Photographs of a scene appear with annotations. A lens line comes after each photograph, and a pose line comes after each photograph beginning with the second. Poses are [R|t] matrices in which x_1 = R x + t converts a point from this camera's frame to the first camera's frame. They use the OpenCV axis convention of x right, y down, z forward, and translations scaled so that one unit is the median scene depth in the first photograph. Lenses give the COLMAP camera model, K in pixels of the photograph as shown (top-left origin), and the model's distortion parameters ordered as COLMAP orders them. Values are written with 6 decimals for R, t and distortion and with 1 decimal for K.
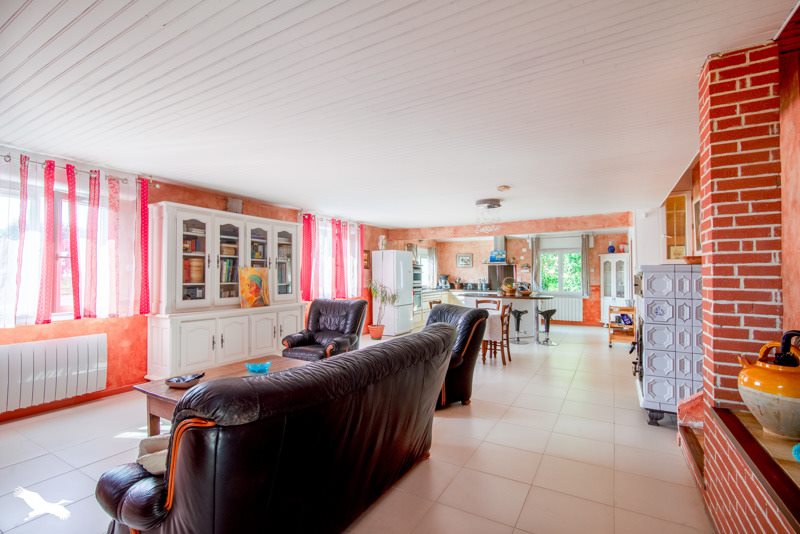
lens RADIAL K [[363.2, 0, 395.3], [0, 363.2, 271.6], [0, 0, 1]] dist [0.001360, 0.000031]
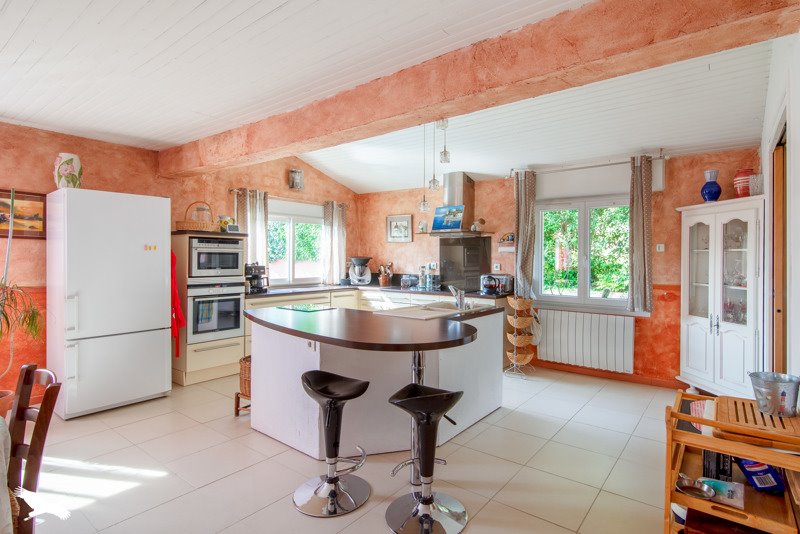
lens RADIAL K [[419.0, 0, 403.4], [0, 419.0, 261.2], [0, 0, 1]] dist [0.000458, -0.000295]
pose [[0.992308, 0.007782, -0.123548, 0.317618], [-0.005654, 0.999830, 0.017565, 0.004940], [0.123664, -0.016731, 0.992183, 0.505107]]
